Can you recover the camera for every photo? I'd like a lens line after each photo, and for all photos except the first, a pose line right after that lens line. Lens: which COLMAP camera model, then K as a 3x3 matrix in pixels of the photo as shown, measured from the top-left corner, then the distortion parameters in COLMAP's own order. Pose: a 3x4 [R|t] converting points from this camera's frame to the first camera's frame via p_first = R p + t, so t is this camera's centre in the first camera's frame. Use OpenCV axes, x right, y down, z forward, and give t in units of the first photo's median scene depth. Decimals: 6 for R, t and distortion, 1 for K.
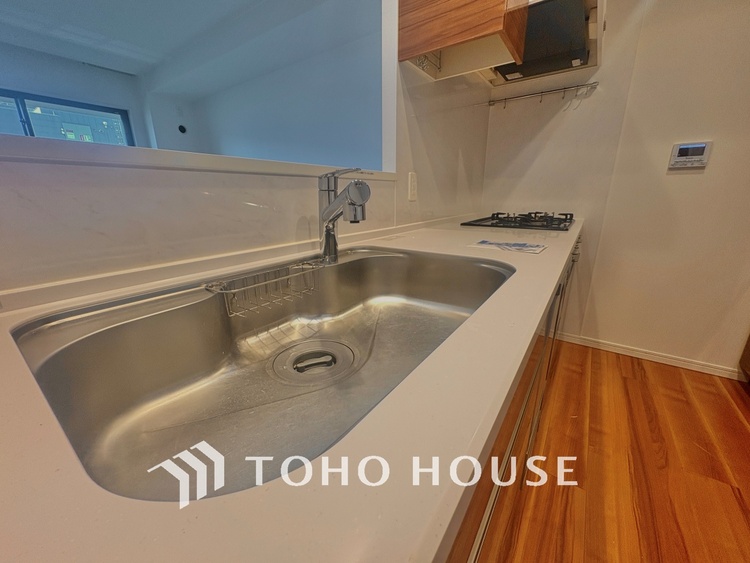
lens RADIAL K [[299.3, 0, 375.0], [0, 299.3, 281.5], [0, 0, 1]] dist [-0.000283, 0.000509]
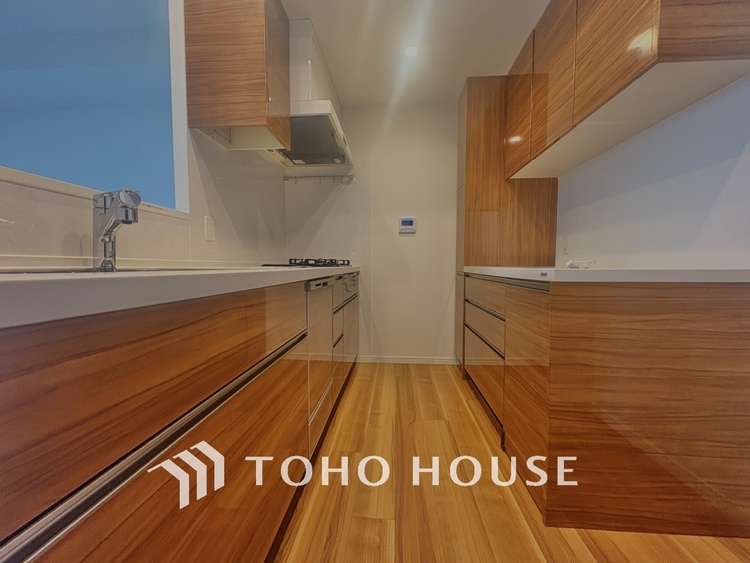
lens RADIAL K [[299.3, 0, 375.0], [0, 299.3, 281.5], [0, 0, 1]] dist [-0.000283, 0.000509]
pose [[0.854919, -0.017596, 0.518463, 0.070655], [0.135334, 0.972381, -0.190157, 0.179537], [-0.500797, 0.232734, 0.833689, -0.214964]]
